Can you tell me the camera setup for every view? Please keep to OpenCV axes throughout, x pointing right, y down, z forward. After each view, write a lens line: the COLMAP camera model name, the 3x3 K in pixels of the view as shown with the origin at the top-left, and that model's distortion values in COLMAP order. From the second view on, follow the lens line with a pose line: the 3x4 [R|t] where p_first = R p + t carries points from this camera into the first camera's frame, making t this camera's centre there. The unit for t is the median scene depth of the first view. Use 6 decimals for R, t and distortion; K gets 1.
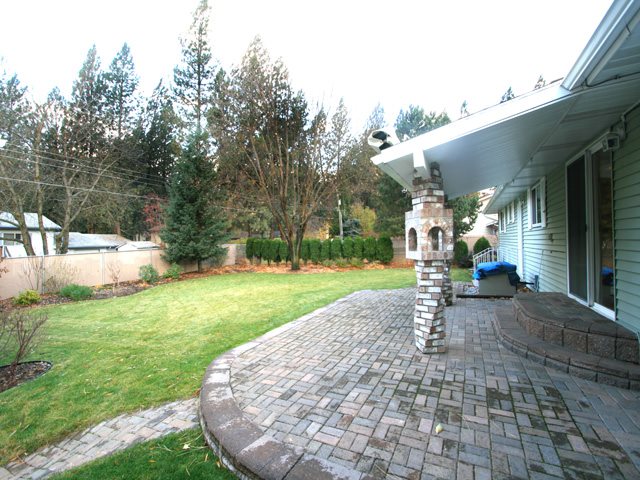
lens RADIAL K [[288.1, 0, 320.0], [0, 288.1, 240.0], [0, 0, 1]] dist [-0.002806, -0.000482]
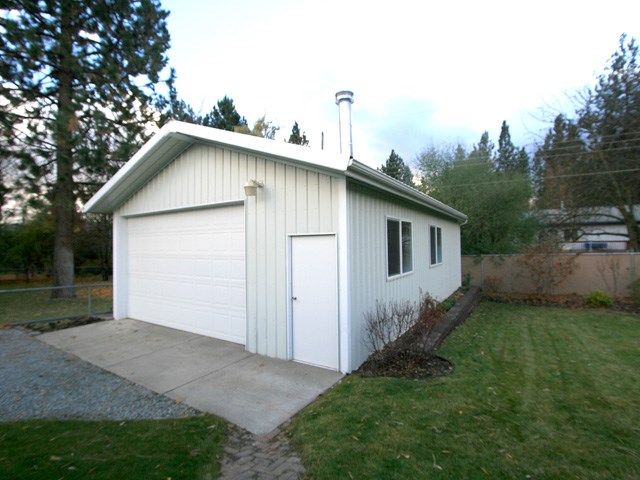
lens RADIAL K [[299.2, 0, 320.0], [0, 299.2, 240.0], [0, 0, 1]] dist [-0.002569, -0.000316]
pose [[-0.111894, 0.006054, -0.993702, 0.077812], [0.017846, 0.999832, 0.004081, -0.017787], [0.993560, -0.017277, -0.111983, 0.704734]]
